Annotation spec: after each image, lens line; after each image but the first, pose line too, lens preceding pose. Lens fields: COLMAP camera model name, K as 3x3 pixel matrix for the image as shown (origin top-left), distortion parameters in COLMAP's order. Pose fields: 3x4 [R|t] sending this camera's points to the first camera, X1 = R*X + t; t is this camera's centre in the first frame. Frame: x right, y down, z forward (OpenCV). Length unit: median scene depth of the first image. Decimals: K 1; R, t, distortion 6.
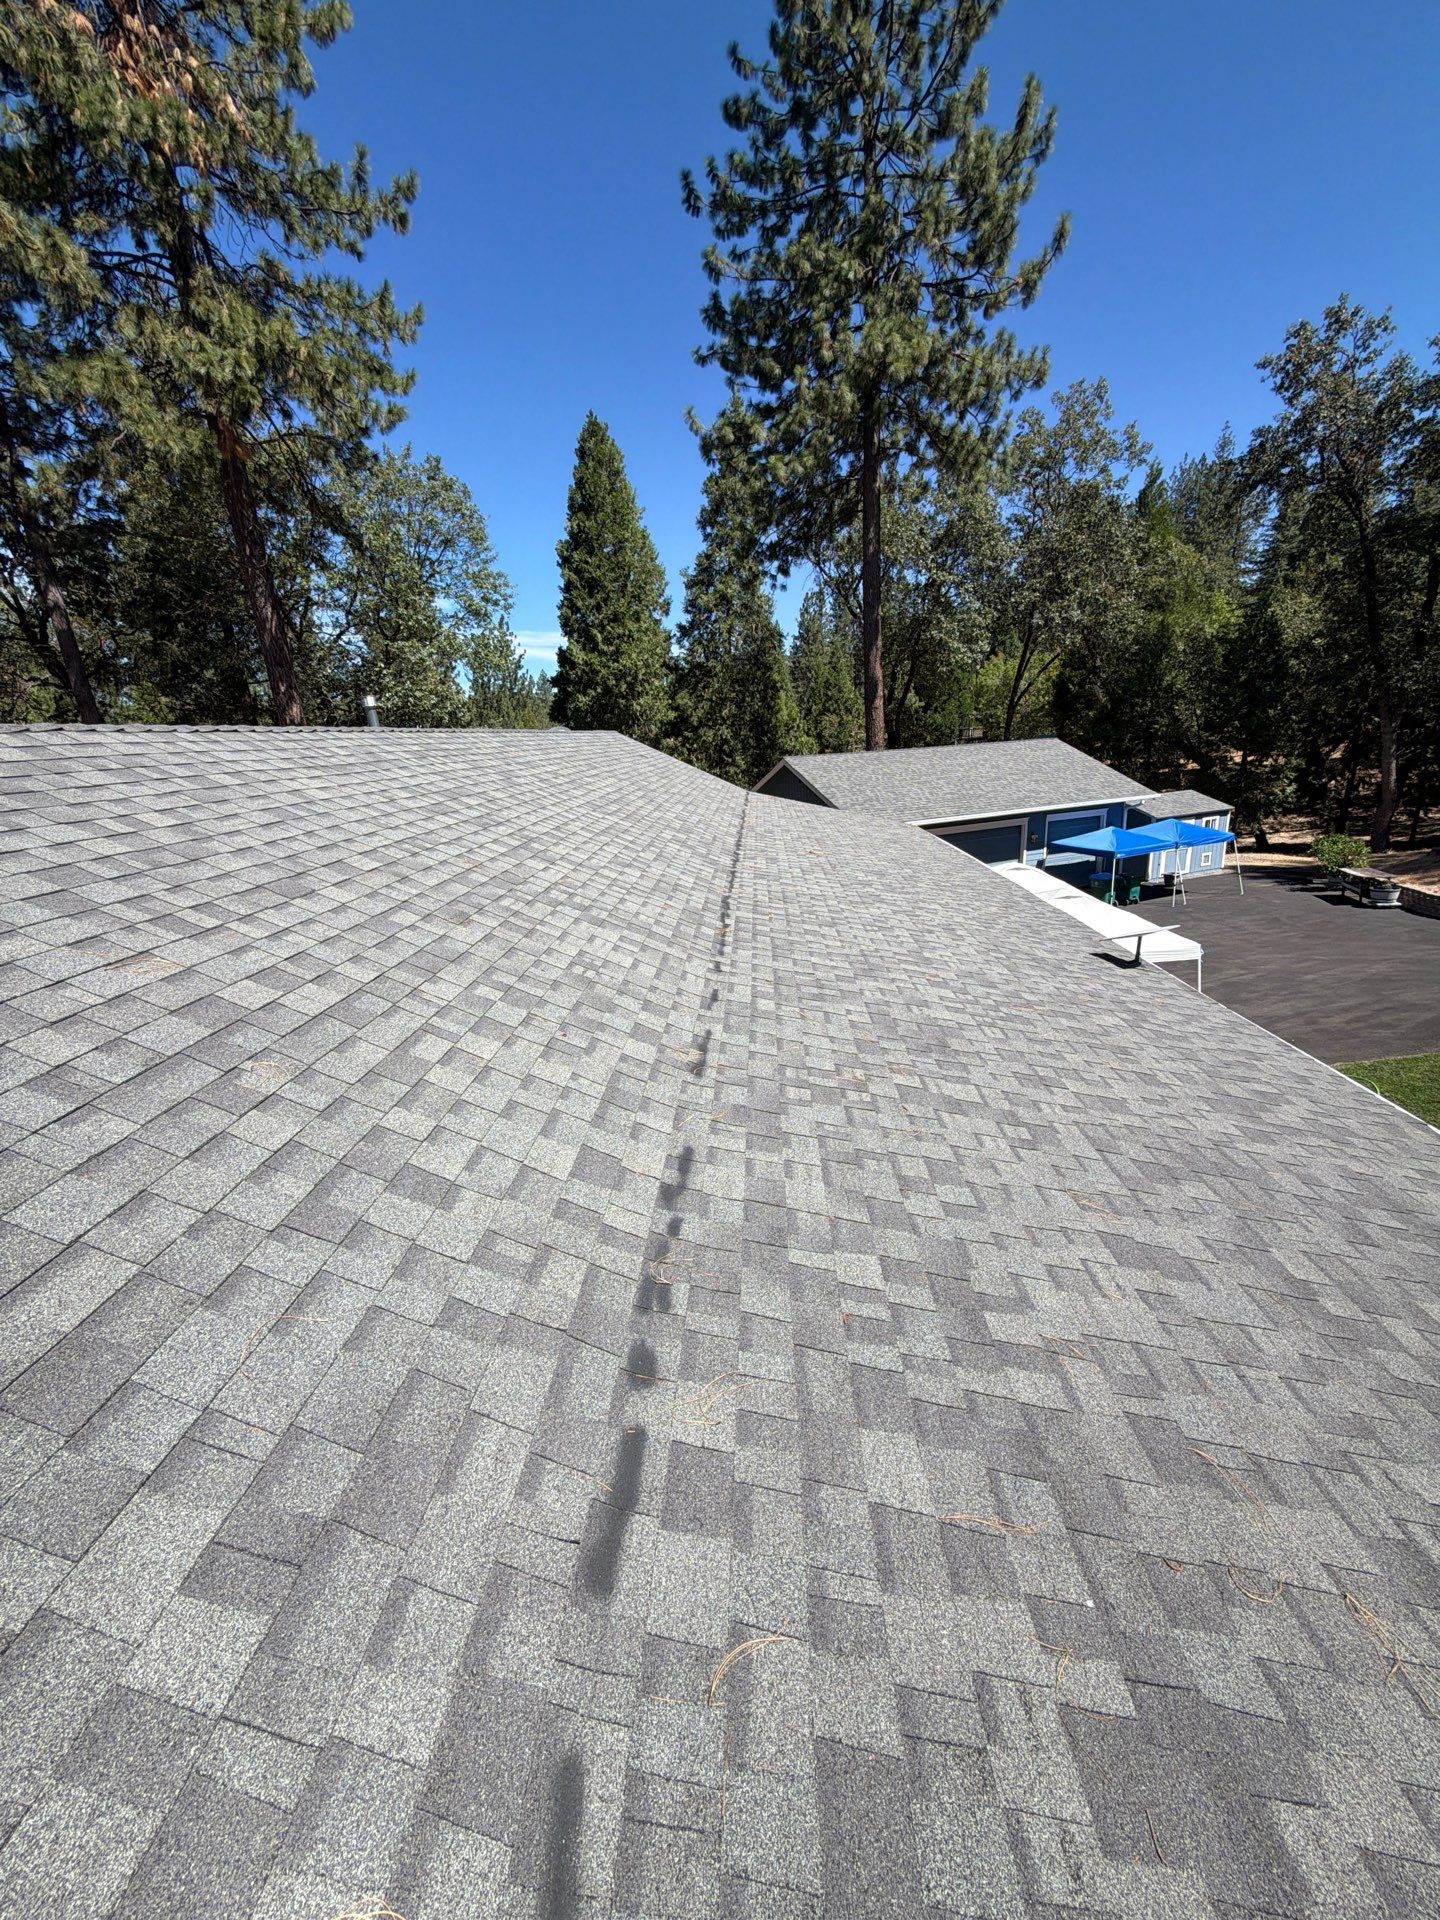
lens RADIAL K [[768.1, 0, 722.3], [0, 768.1, 963.8], [0, 0, 1]] dist [0.000094, 0.000217]
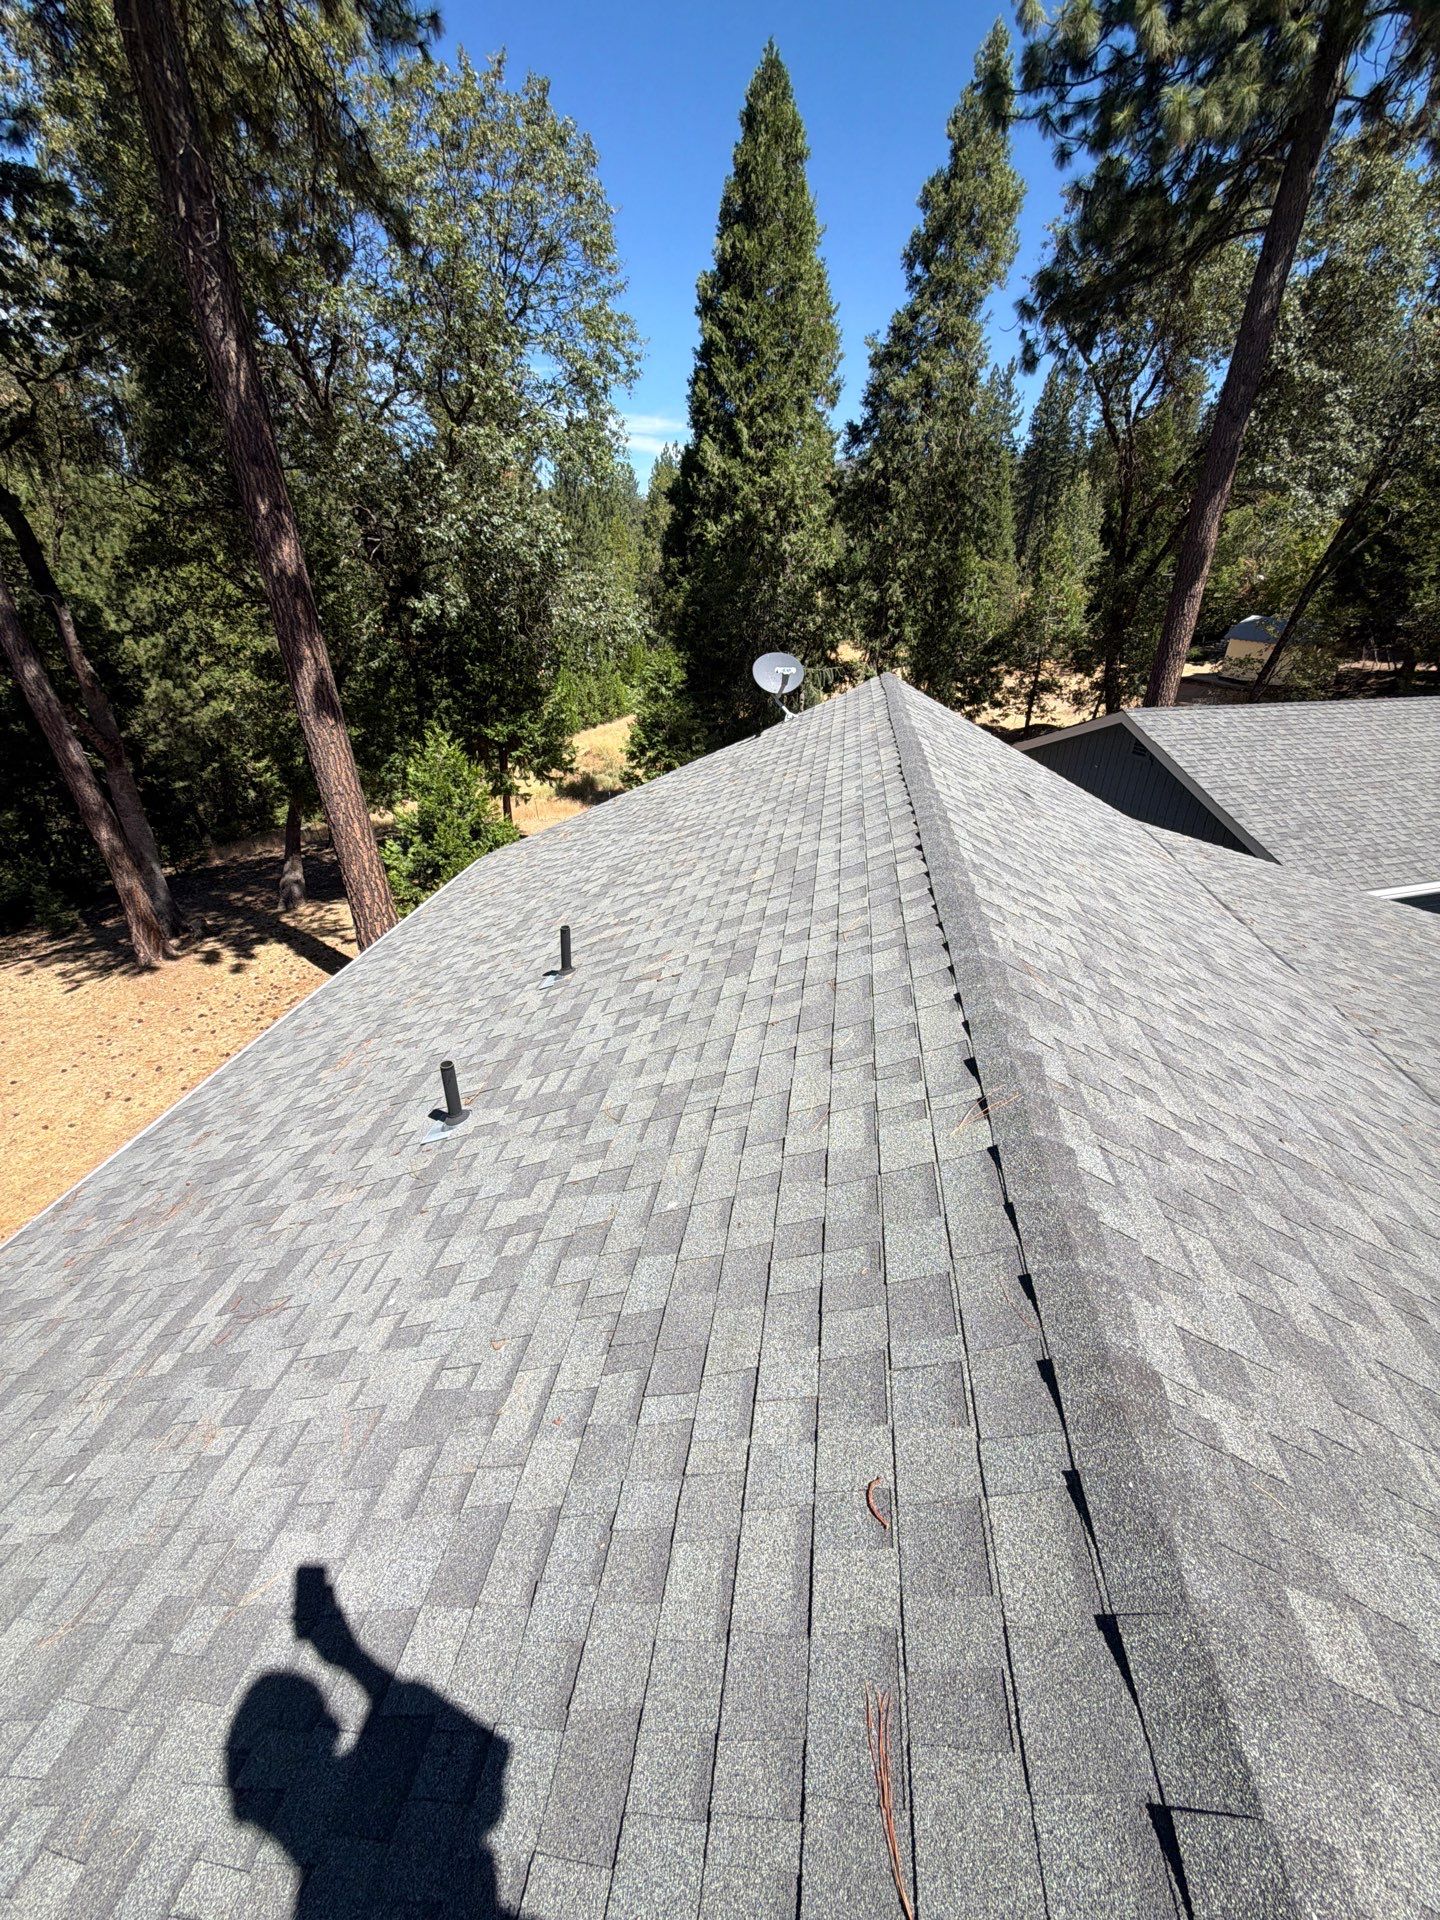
lens RADIAL K [[776.4, 0, 715.7], [0, 776.4, 965.0], [0, 0, 1]] dist [0.002614, 0.000744]
pose [[0.991658, 0.116113, -0.055973, -0.116019], [-0.102635, 0.973973, 0.202095, -0.118857], [0.077982, -0.194664, 0.977765, 0.264656]]
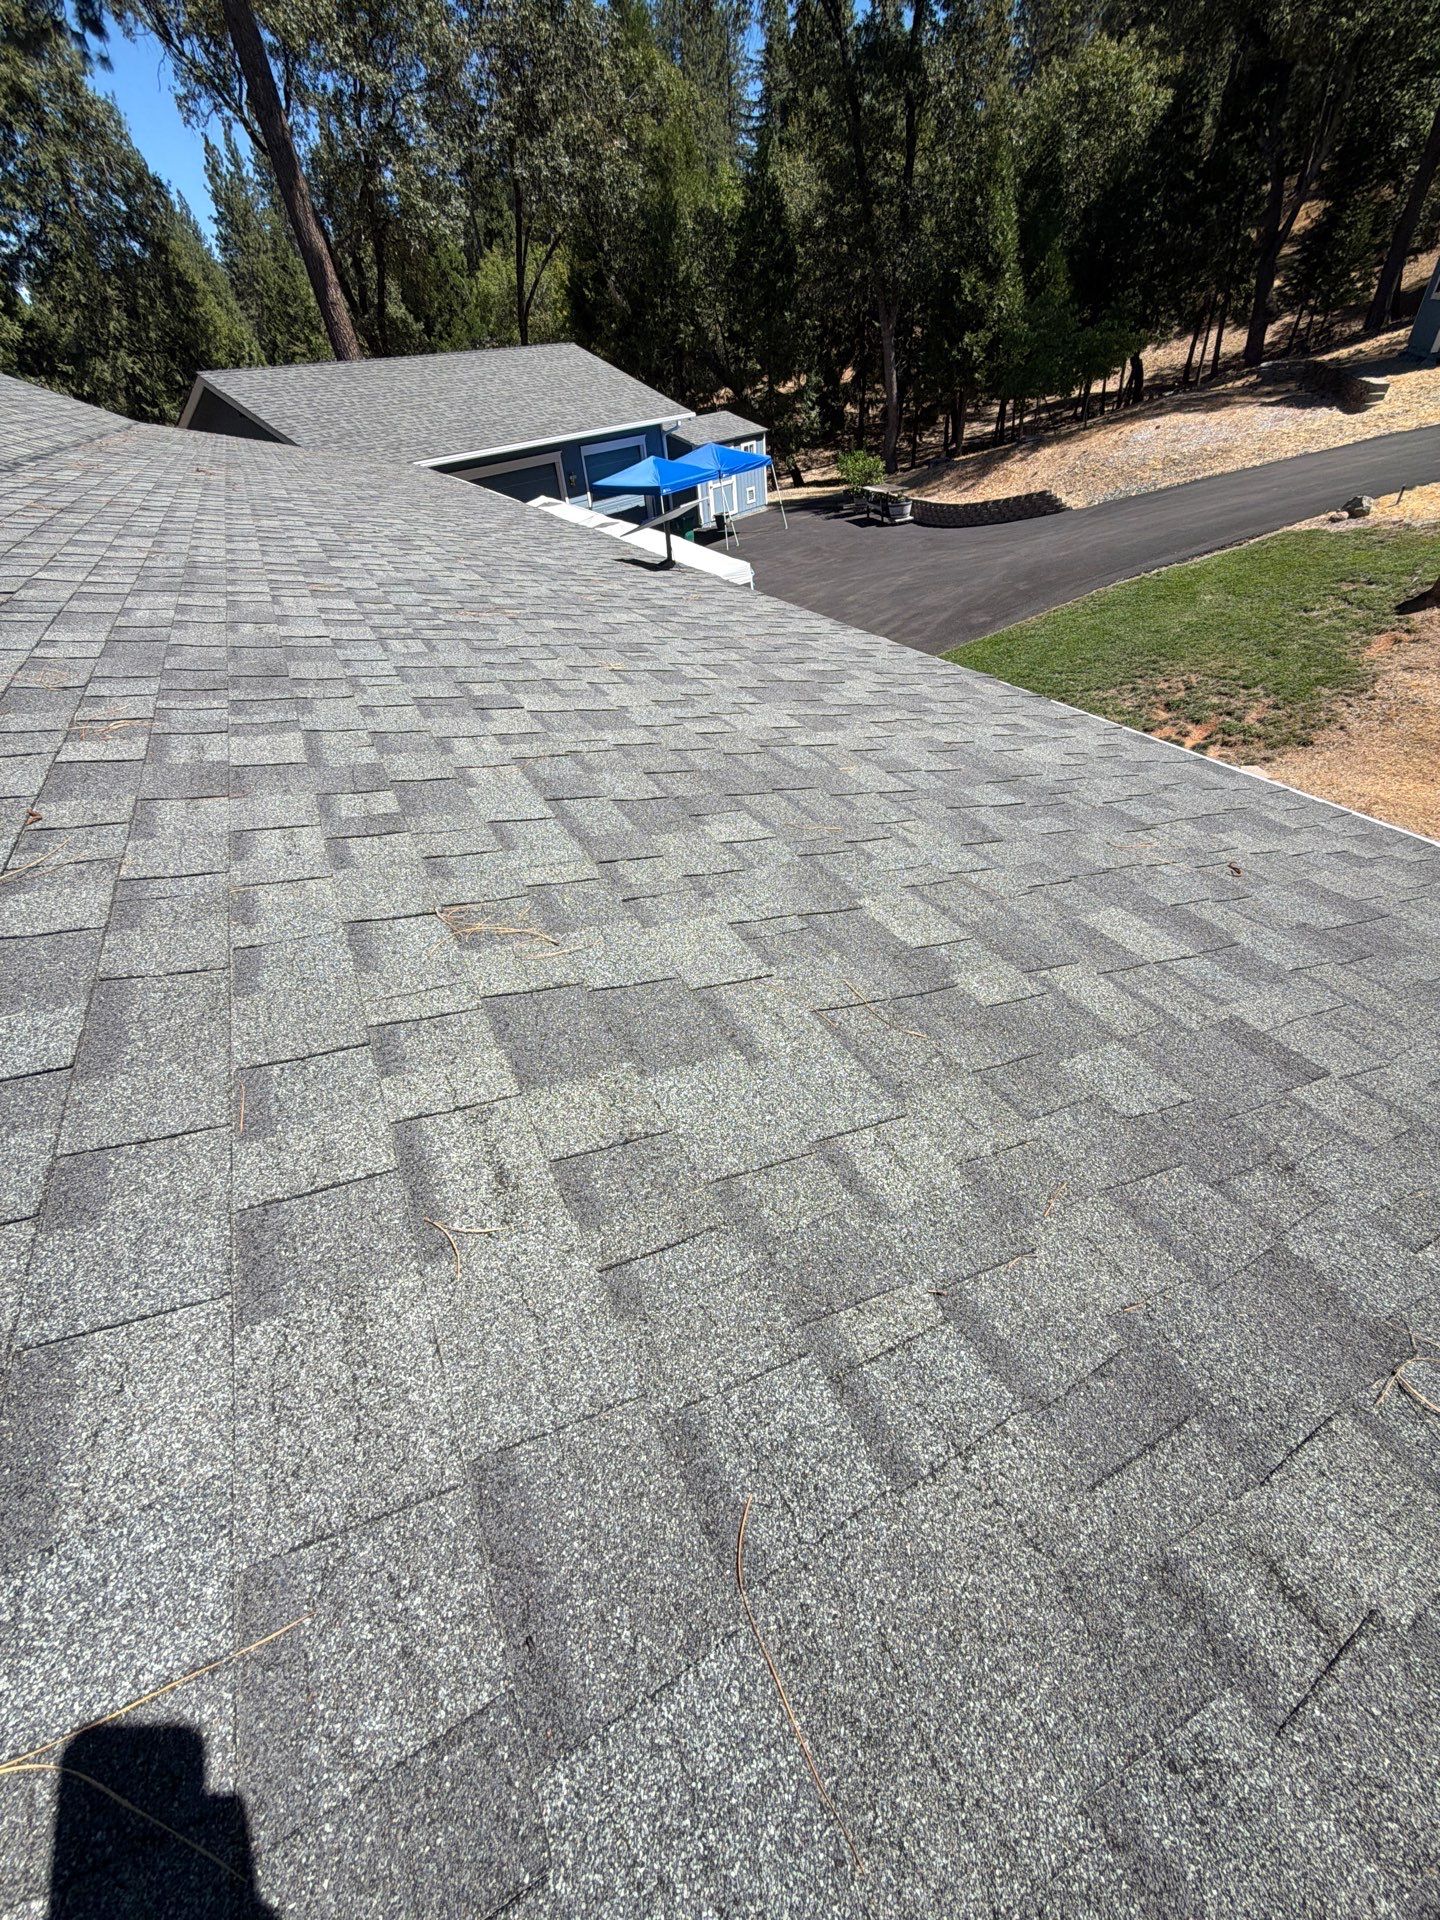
lens RADIAL K [[768.1, 0, 722.3], [0, 768.1, 963.8], [0, 0, 1]] dist [0.000094, 0.000217]
pose [[0.863788, -0.325613, 0.384507, 0.035567], [0.170512, 0.907013, 0.385037, 0.016537], [-0.474126, -0.267028, 0.838988, 0.050650]]
